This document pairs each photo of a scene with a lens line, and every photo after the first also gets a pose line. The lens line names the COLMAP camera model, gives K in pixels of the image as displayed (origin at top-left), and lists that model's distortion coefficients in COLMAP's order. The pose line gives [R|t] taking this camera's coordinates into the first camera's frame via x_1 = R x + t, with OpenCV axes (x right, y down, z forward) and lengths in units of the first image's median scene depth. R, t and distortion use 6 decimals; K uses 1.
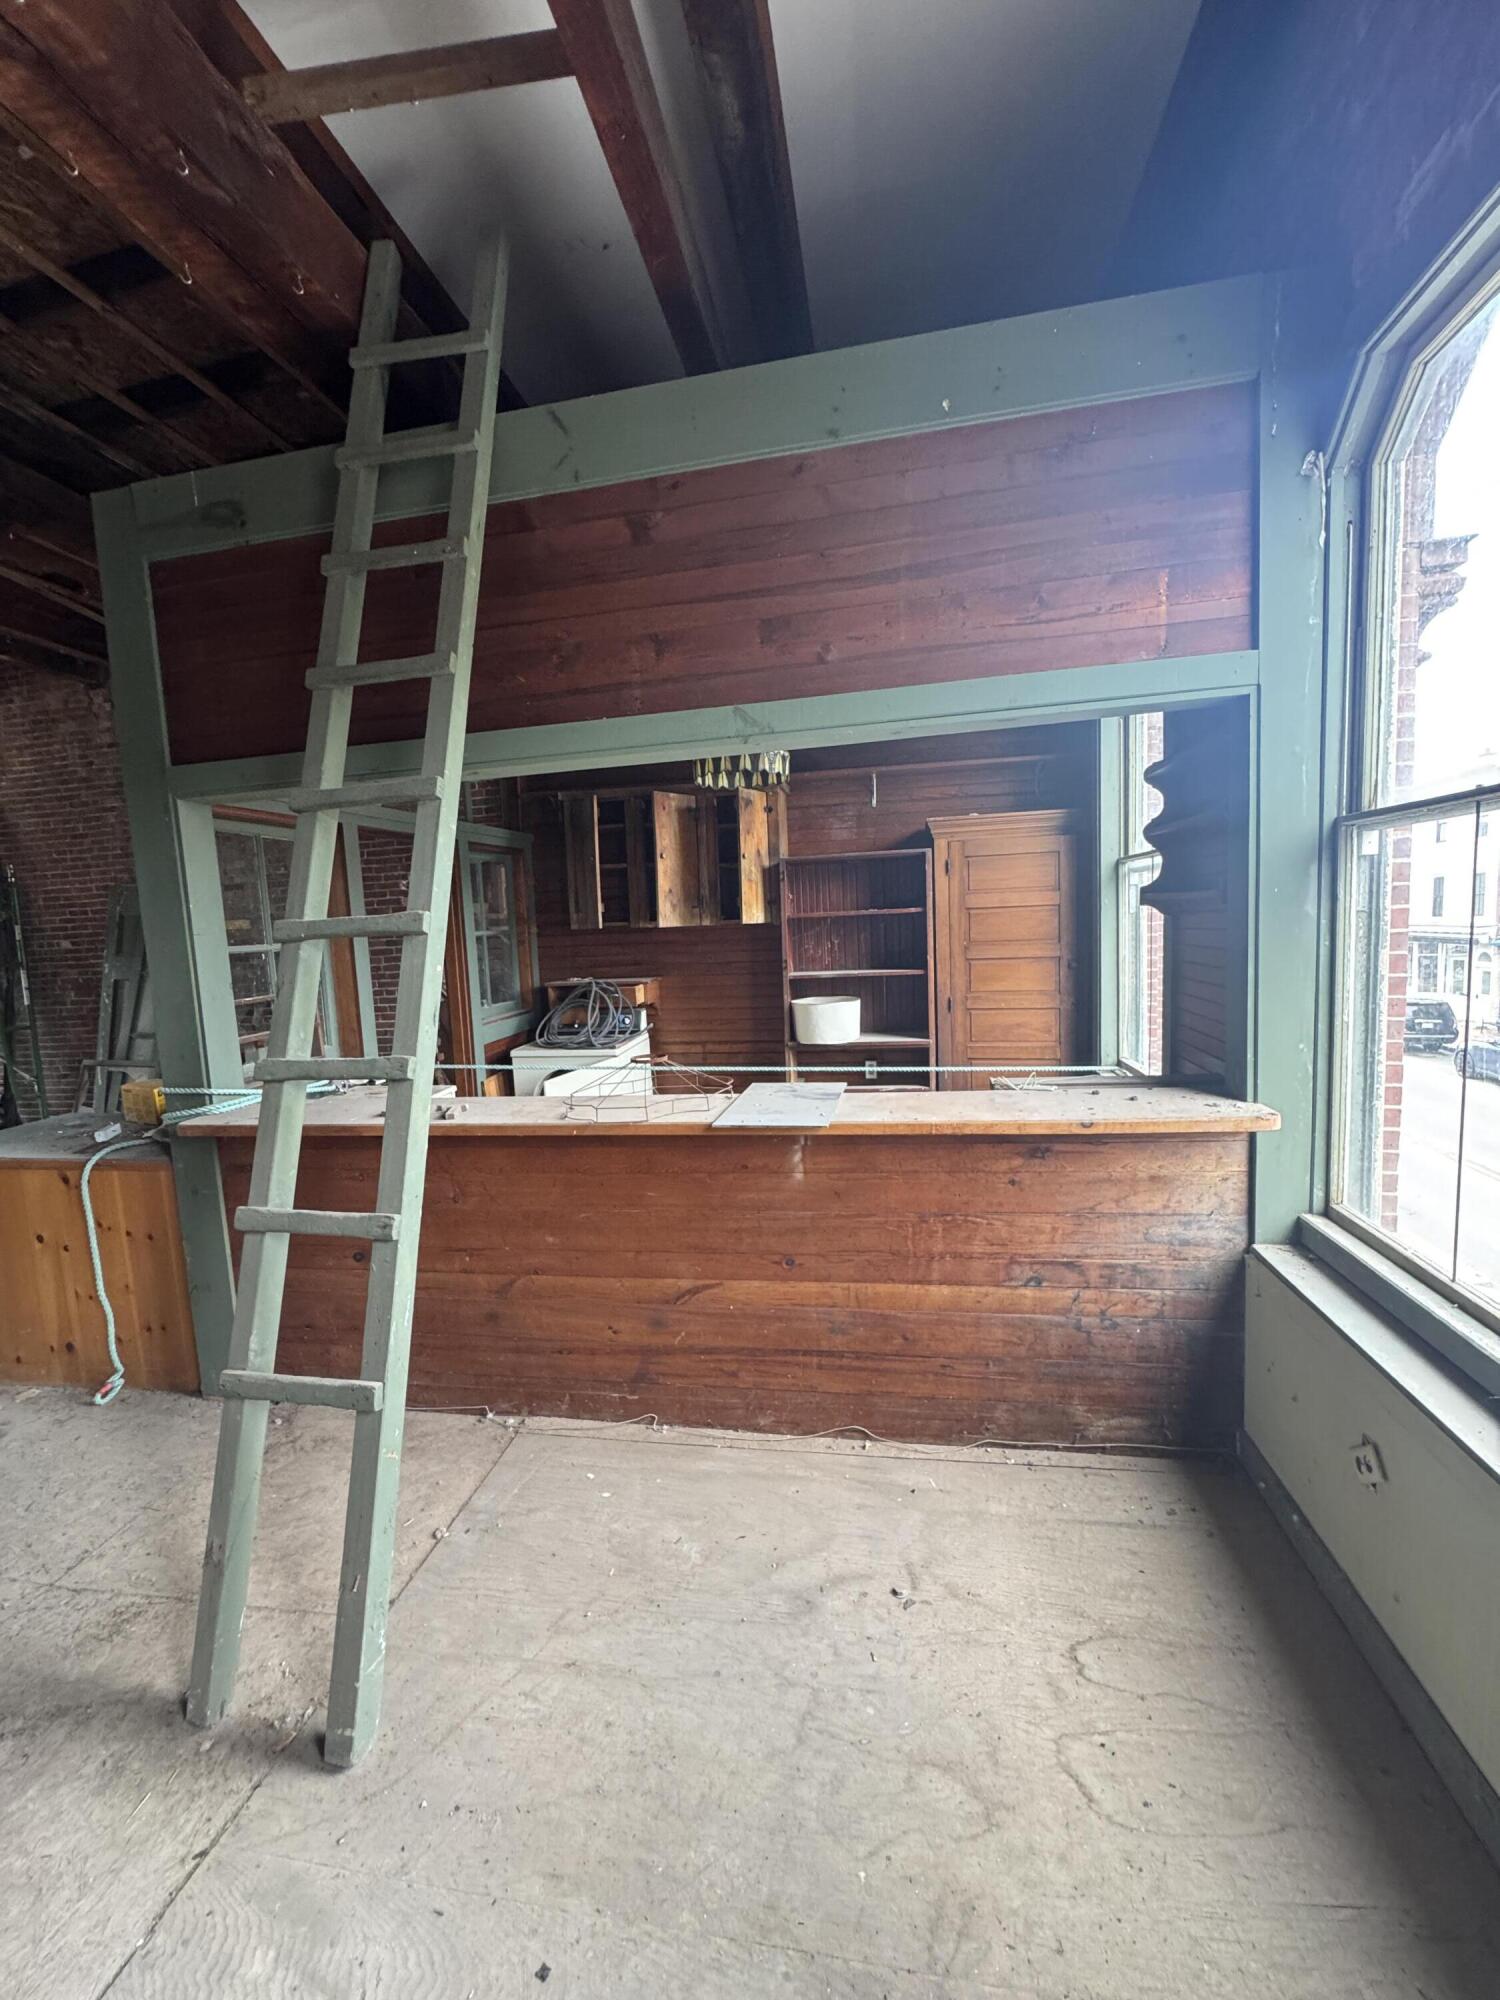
lens RADIAL K [[798.6, 0, 754.2], [0, 798.6, 999.3], [0, 0, 1]] dist [-0.004964, 0.001231]
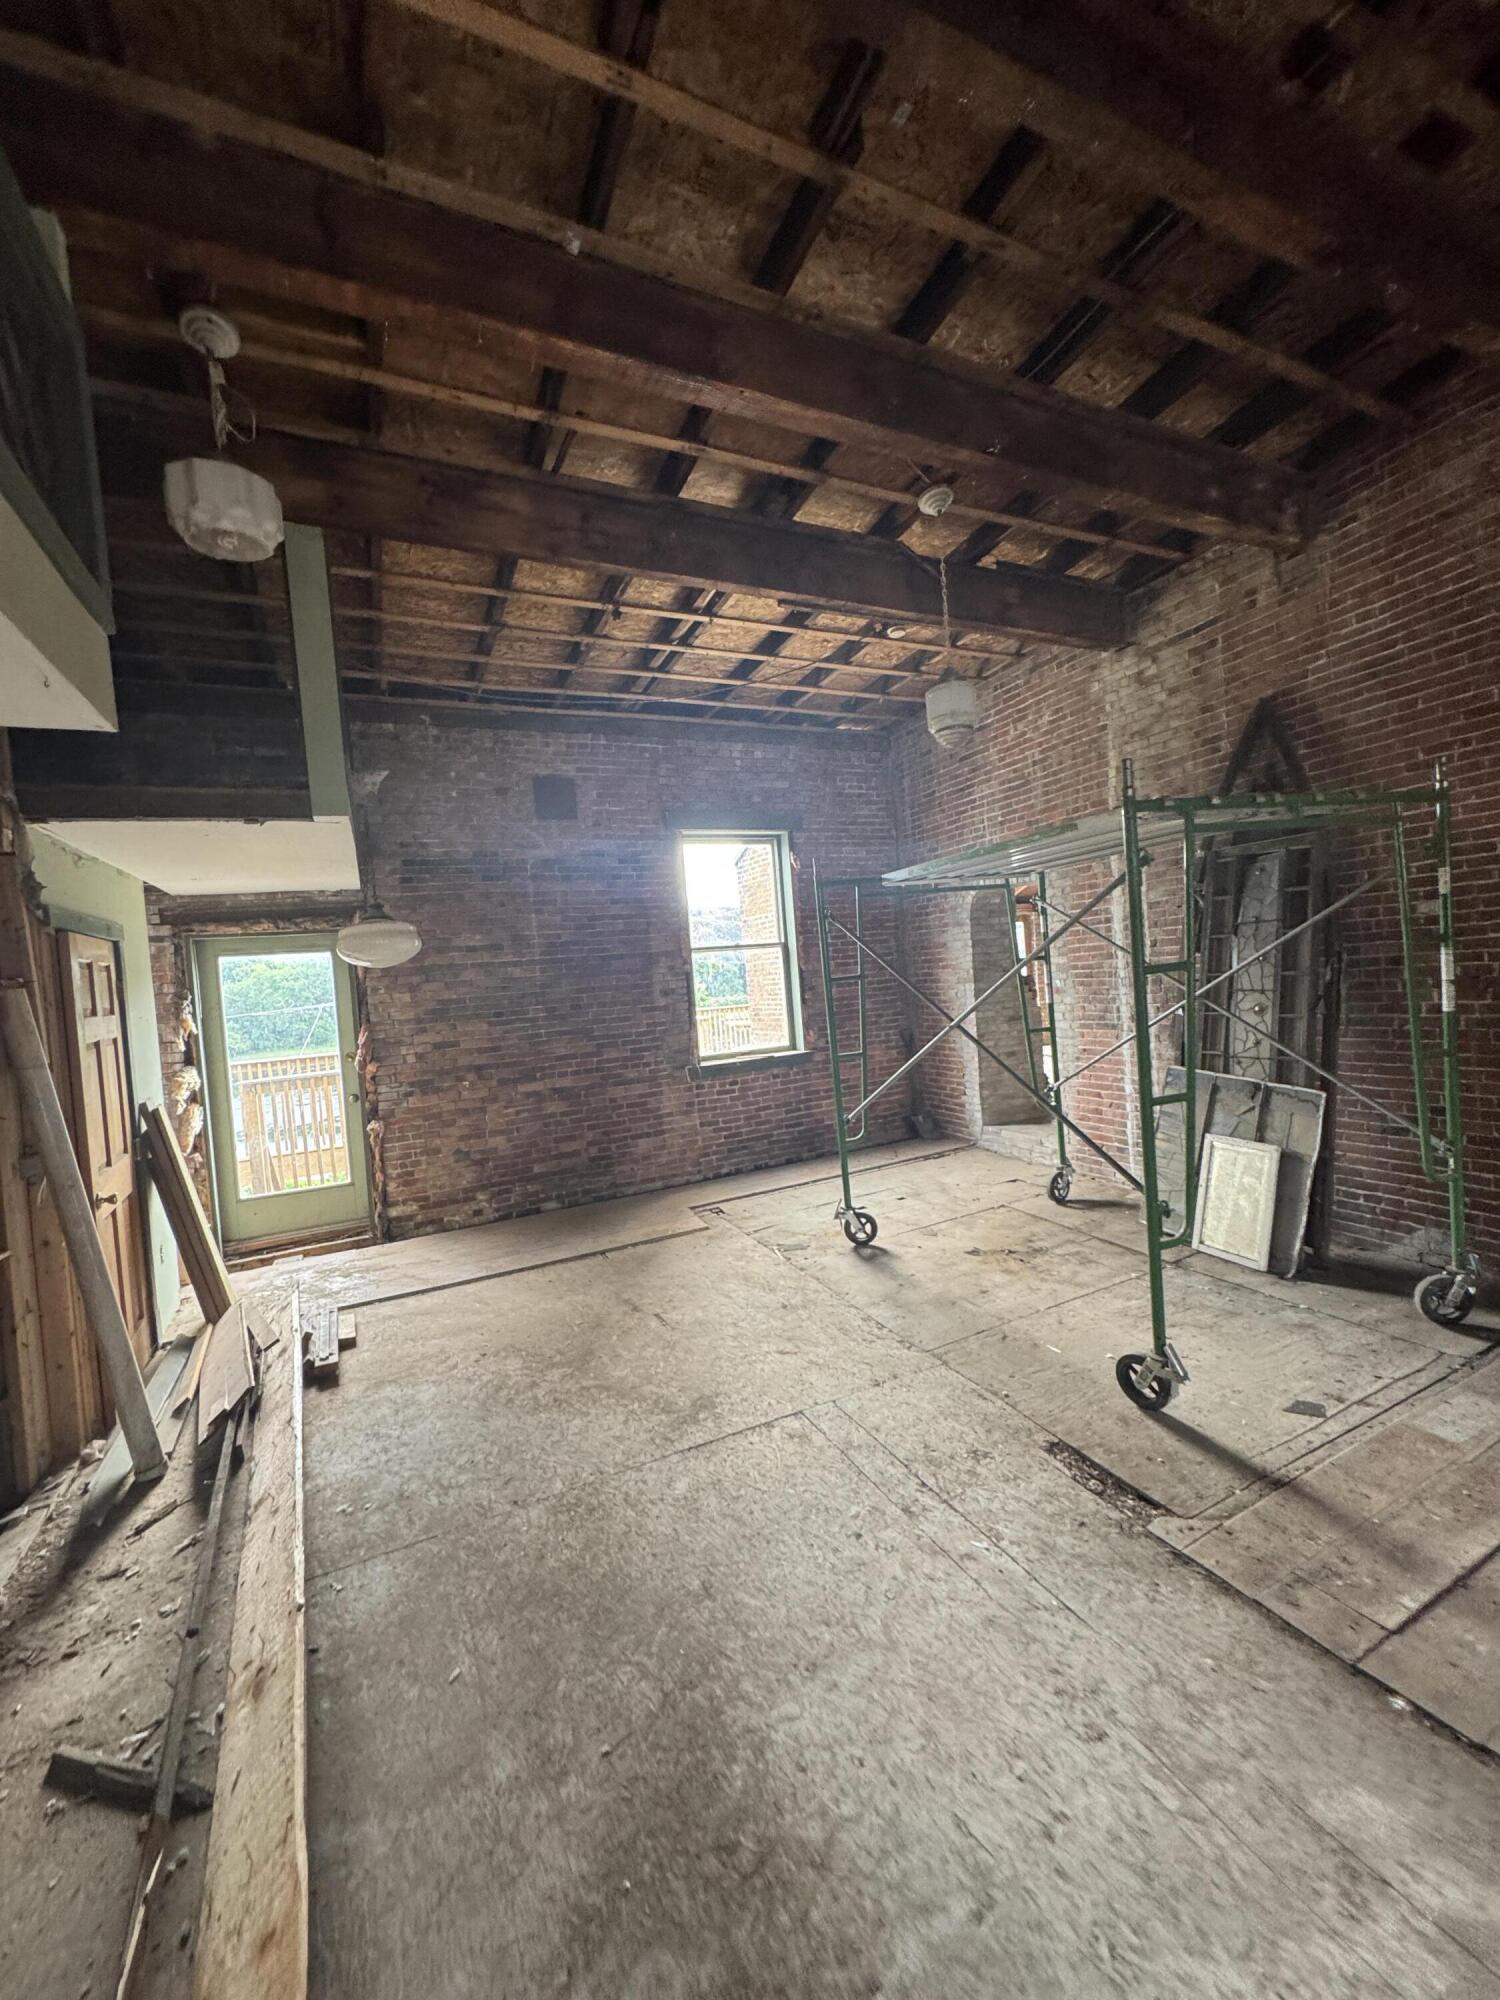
lens RADIAL K [[798.6, 0, 753.6], [0, 798.6, 999.6], [0, 0, 1]] dist [-0.004964, 0.001231]
pose [[0.583034, 0.023794, -0.812099, -0.959372], [-0.029527, 0.999531, 0.008086, 0.010979], [0.811911, 0.019264, 0.583464, 0.369556]]
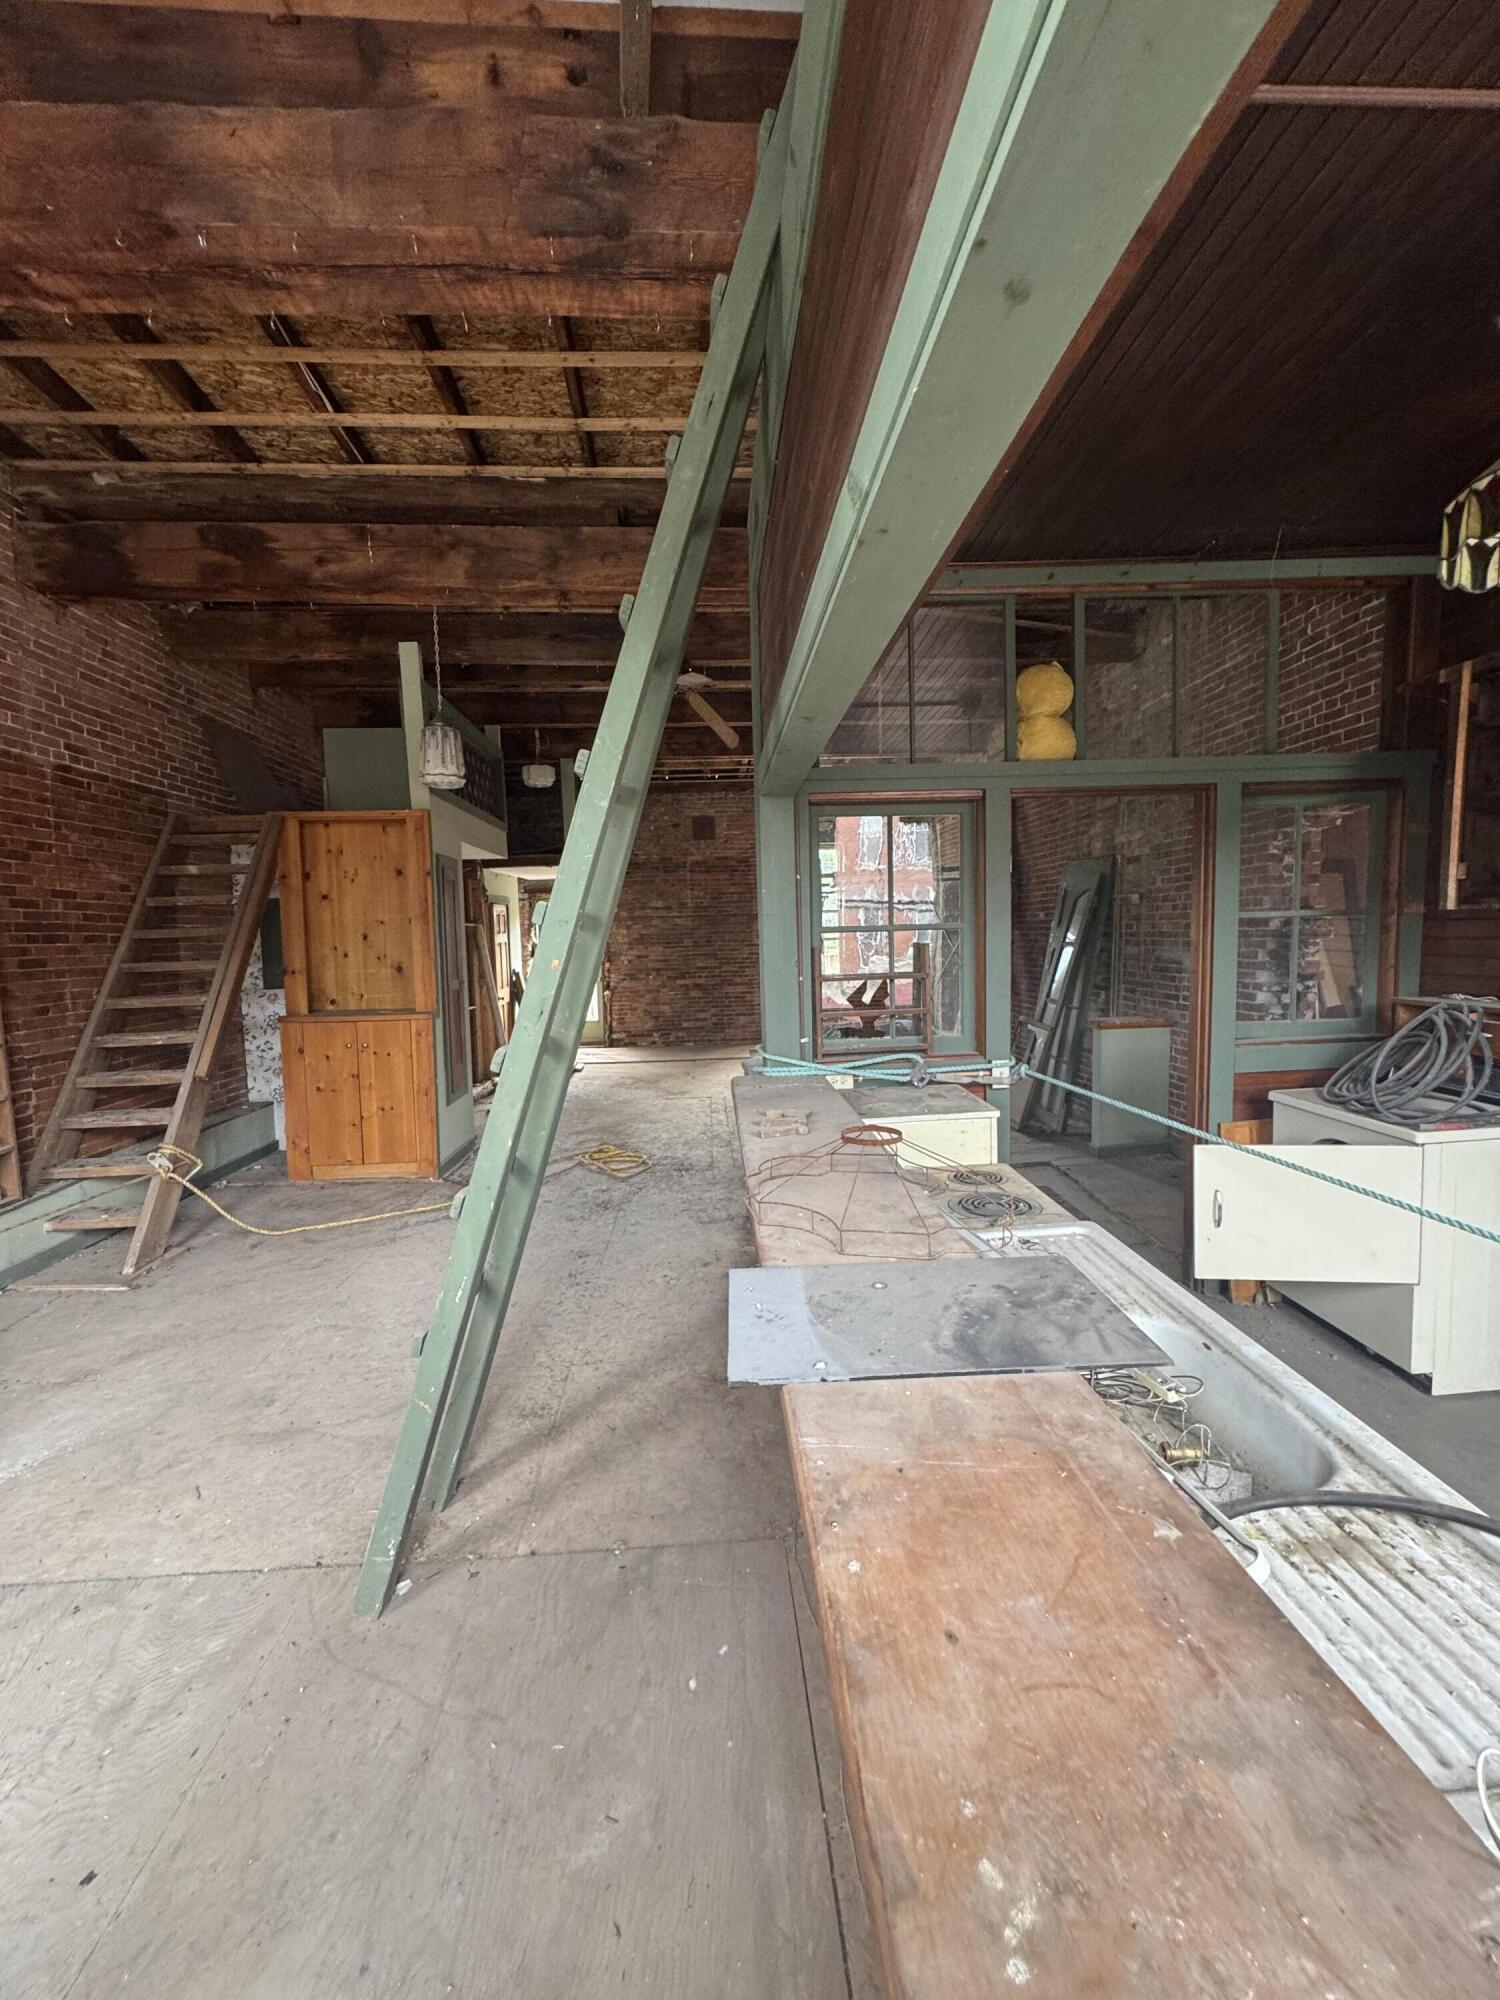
lens RADIAL K [[798.6, 0, 752.7], [0, 798.6, 999.0], [0, 0, 1]] dist [-0.004964, 0.001231]
pose [[0.236837, 0.120797, -0.964011, 0.246464], [-0.081489, 0.991214, 0.104185, -0.049912], [0.968126, 0.053882, 0.244599, 0.441442]]
